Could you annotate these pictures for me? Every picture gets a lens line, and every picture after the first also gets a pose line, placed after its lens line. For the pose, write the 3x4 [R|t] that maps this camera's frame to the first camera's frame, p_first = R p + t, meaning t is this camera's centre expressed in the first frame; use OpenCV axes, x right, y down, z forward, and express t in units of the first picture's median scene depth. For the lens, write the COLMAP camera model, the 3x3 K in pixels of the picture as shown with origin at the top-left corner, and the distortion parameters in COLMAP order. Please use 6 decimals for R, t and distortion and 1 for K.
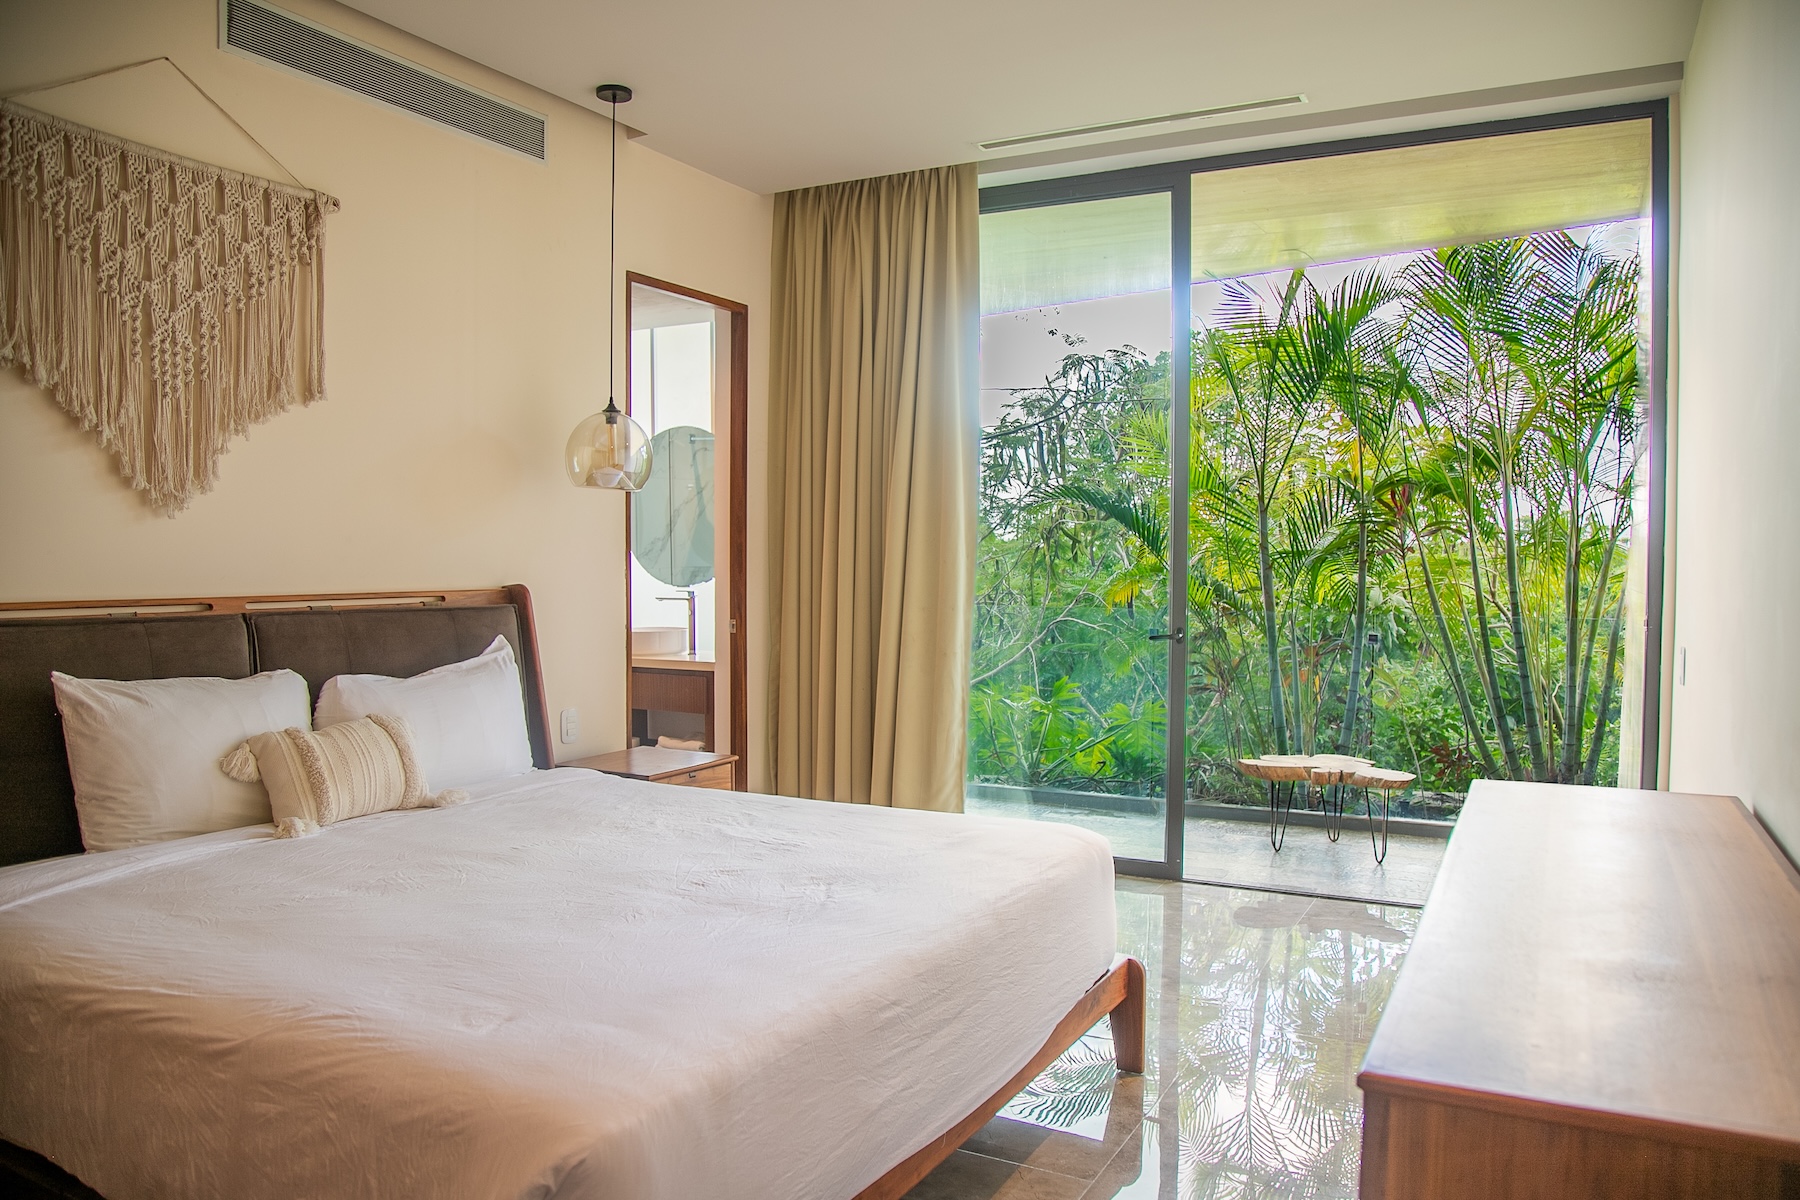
lens RADIAL K [[1261.6, 0, 900.0], [0, 1261.6, 600.0], [0, 0, 1]] dist [-0.001083, -0.000309]
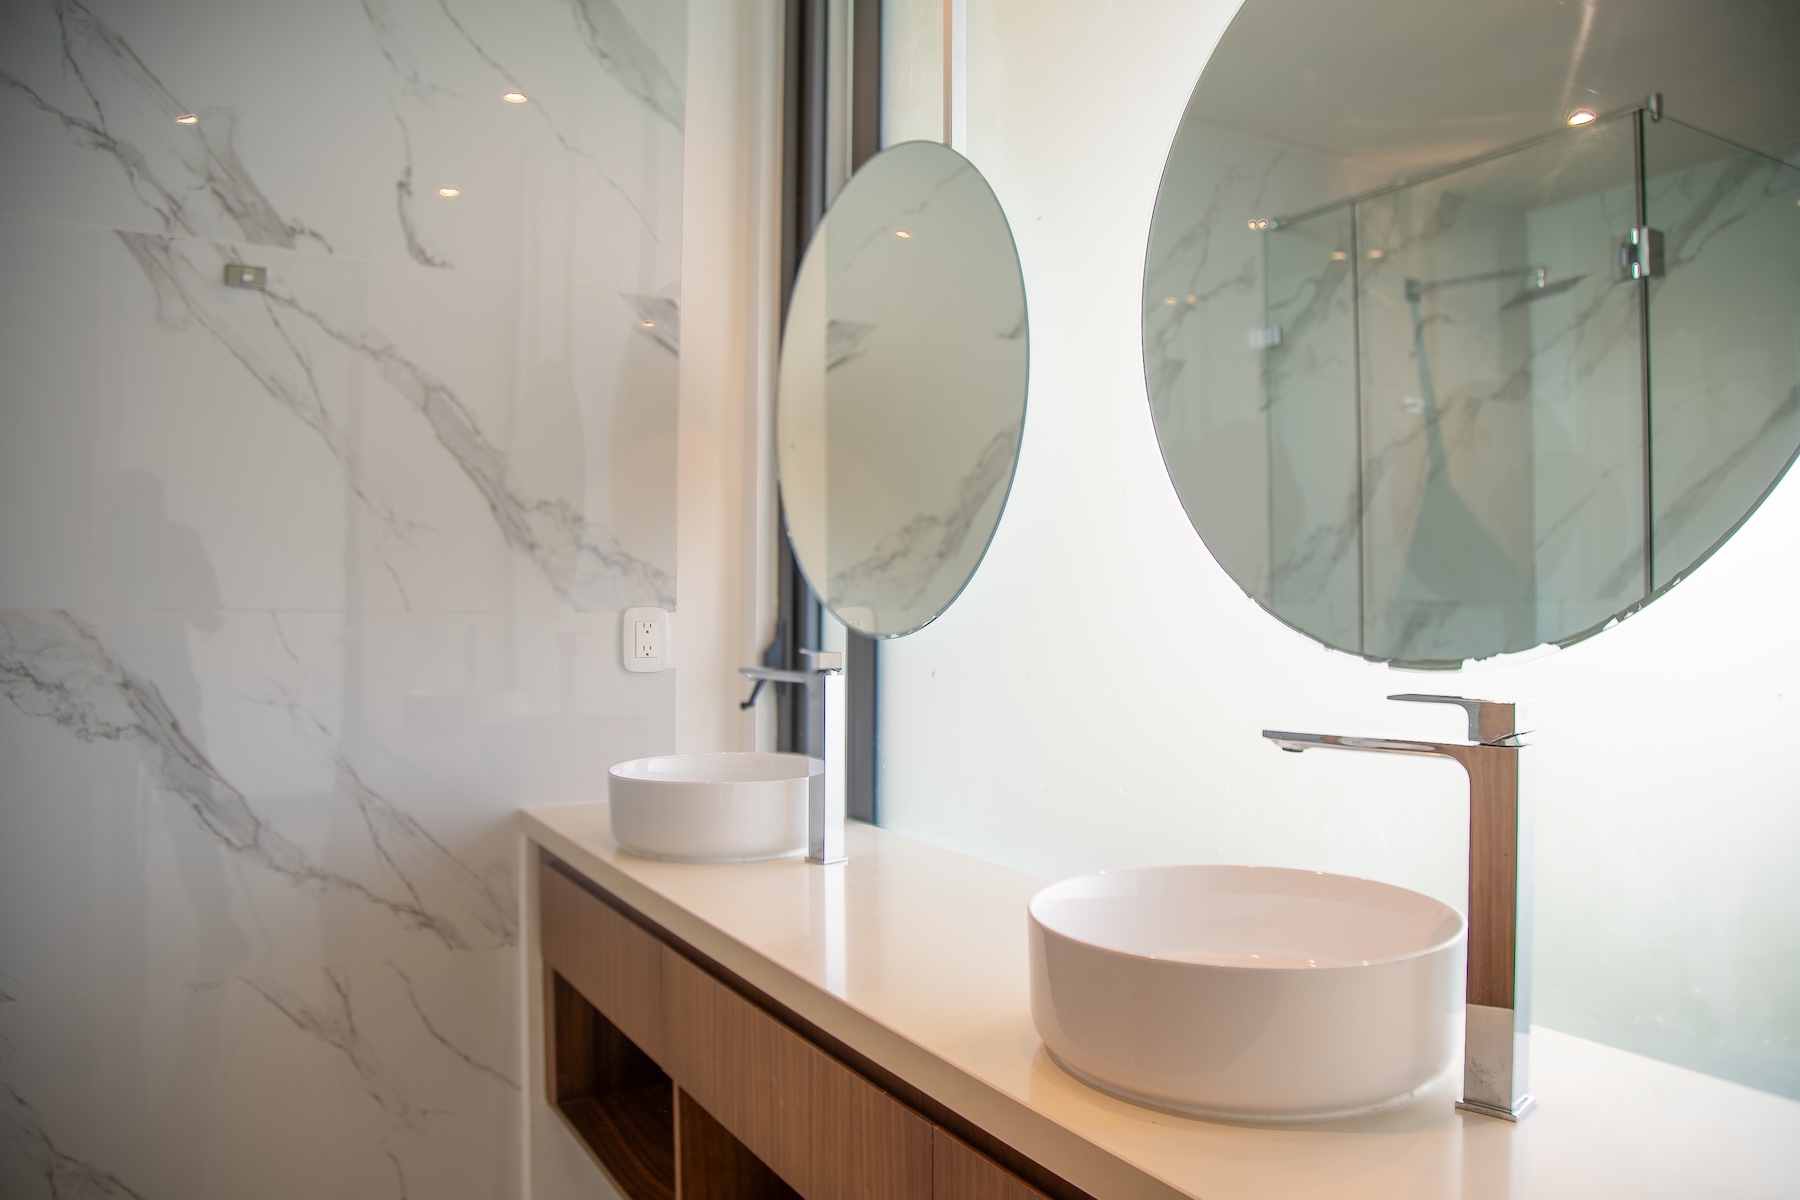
lens RADIAL K [[1261.6, 0, 900.0], [0, 1261.6, 600.0], [0, 0, 1]] dist [-0.001083, -0.000309]
pose [[0.861463, -0.010890, -0.507704, -0.121100], [-0.010225, 0.999195, -0.038782, -0.010058], [0.507718, 0.038601, 0.860658, 0.676003]]
